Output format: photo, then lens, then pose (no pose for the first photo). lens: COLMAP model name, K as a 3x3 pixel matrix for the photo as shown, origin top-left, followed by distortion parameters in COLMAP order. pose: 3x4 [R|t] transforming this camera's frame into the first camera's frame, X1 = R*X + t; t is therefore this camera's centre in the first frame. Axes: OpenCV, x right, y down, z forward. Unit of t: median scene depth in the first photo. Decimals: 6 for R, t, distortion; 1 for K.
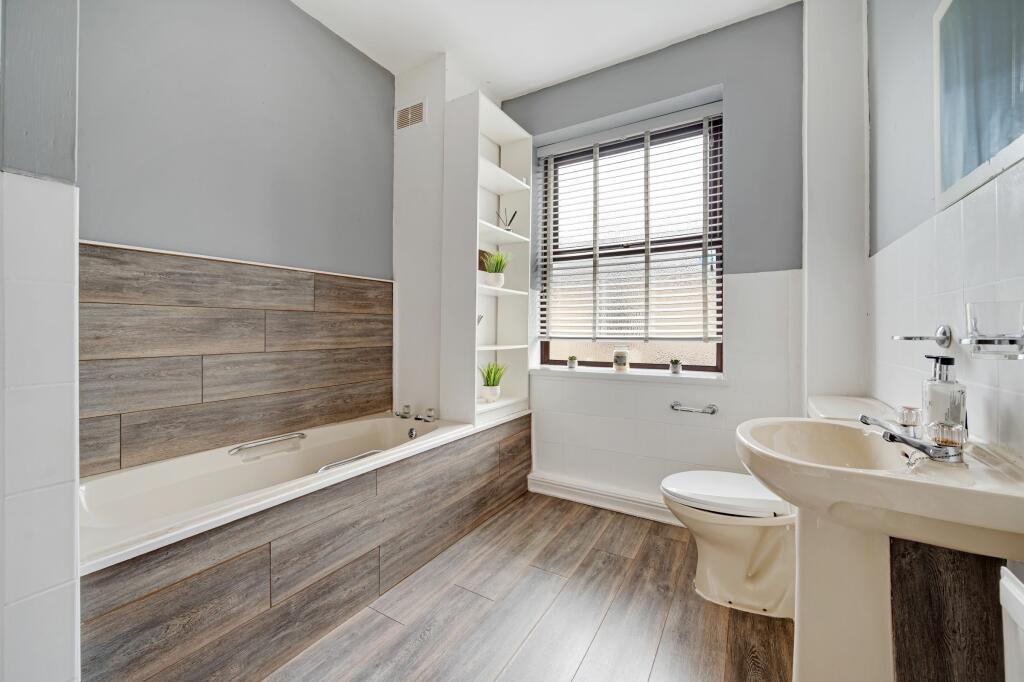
lens RADIAL K [[413.8, 0, 509.6], [0, 413.8, 336.8], [0, 0, 1]] dist [-0.001951, -0.000205]
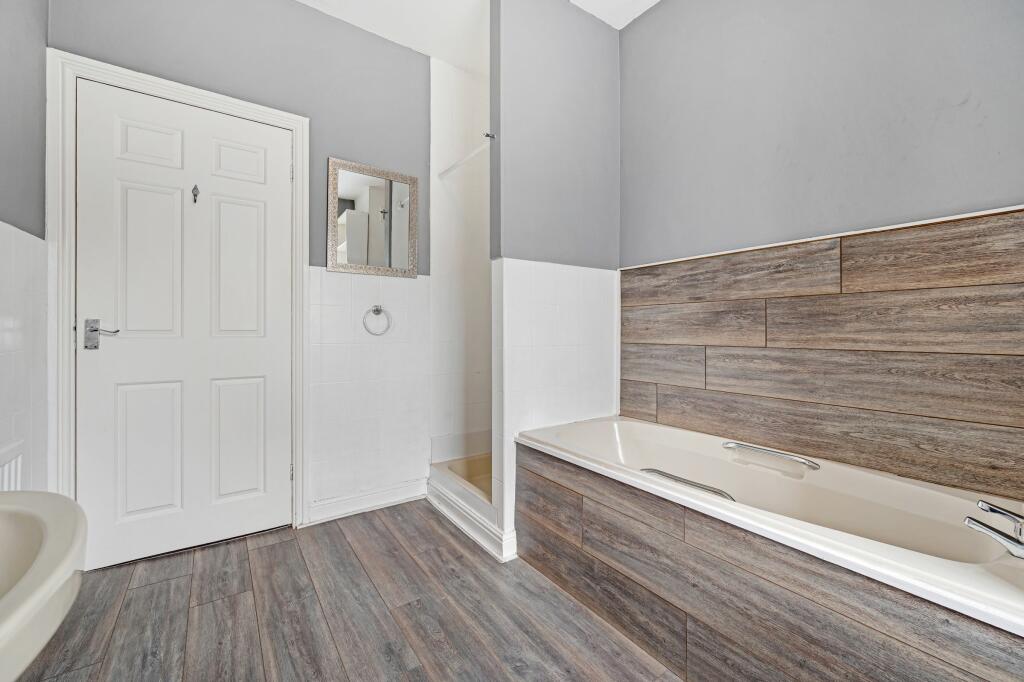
lens RADIAL K [[413.8, 0, 497.0], [0, 413.8, 321.6], [0, 0, 1]] dist [-0.001951, -0.000205]
pose [[-0.435062, -0.009845, -0.900346, 0.461142], [-0.006642, 0.999948, -0.007725, -0.006977], [0.900376, 0.002620, -0.435105, 0.930874]]
